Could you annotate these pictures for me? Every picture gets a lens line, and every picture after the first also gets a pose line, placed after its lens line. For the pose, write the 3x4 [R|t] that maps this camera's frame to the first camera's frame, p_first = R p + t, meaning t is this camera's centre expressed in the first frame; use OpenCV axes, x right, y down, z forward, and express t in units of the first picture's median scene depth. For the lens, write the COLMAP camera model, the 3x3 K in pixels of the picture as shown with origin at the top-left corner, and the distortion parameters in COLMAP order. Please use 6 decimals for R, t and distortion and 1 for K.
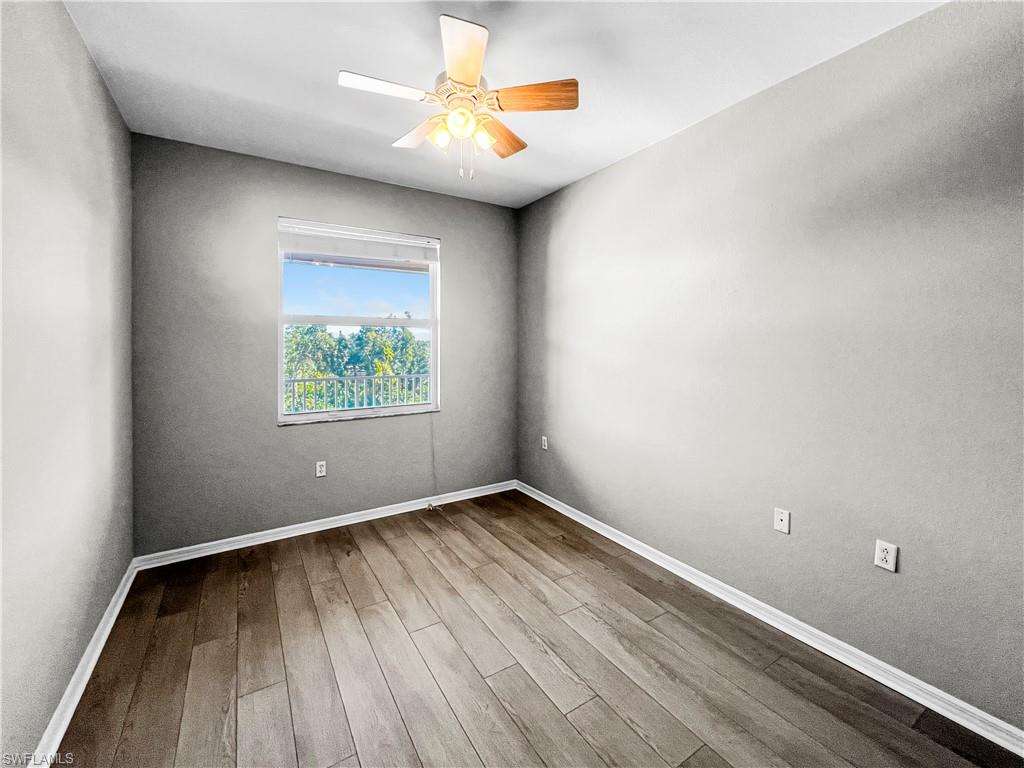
lens RADIAL K [[428.0, 0, 507.0], [0, 428.0, 347.8], [0, 0, 1]] dist [-0.000723, 0.000886]
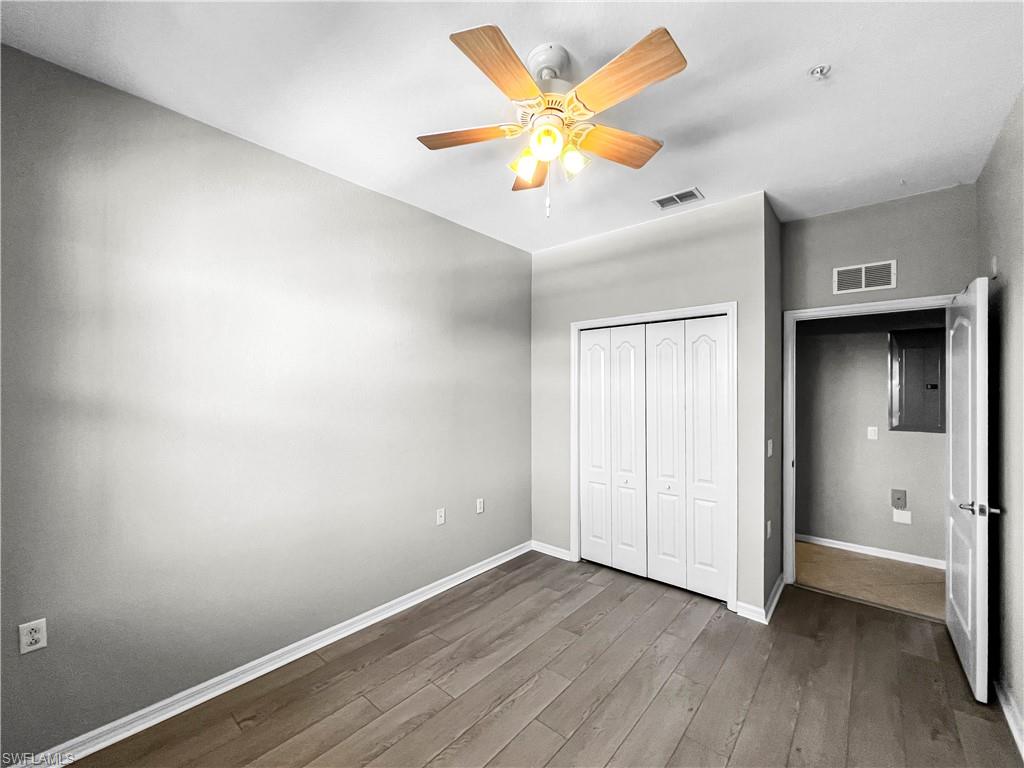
lens RADIAL K [[428.0, 0, 505.8], [0, 428.0, 390.1], [0, 0, 1]] dist [-0.000723, 0.000886]
pose [[-0.292460, -0.005860, 0.956260, -0.620162], [0.008974, 0.999920, 0.008872, -0.028860], [-0.956236, 0.011176, -0.292384, 0.923392]]
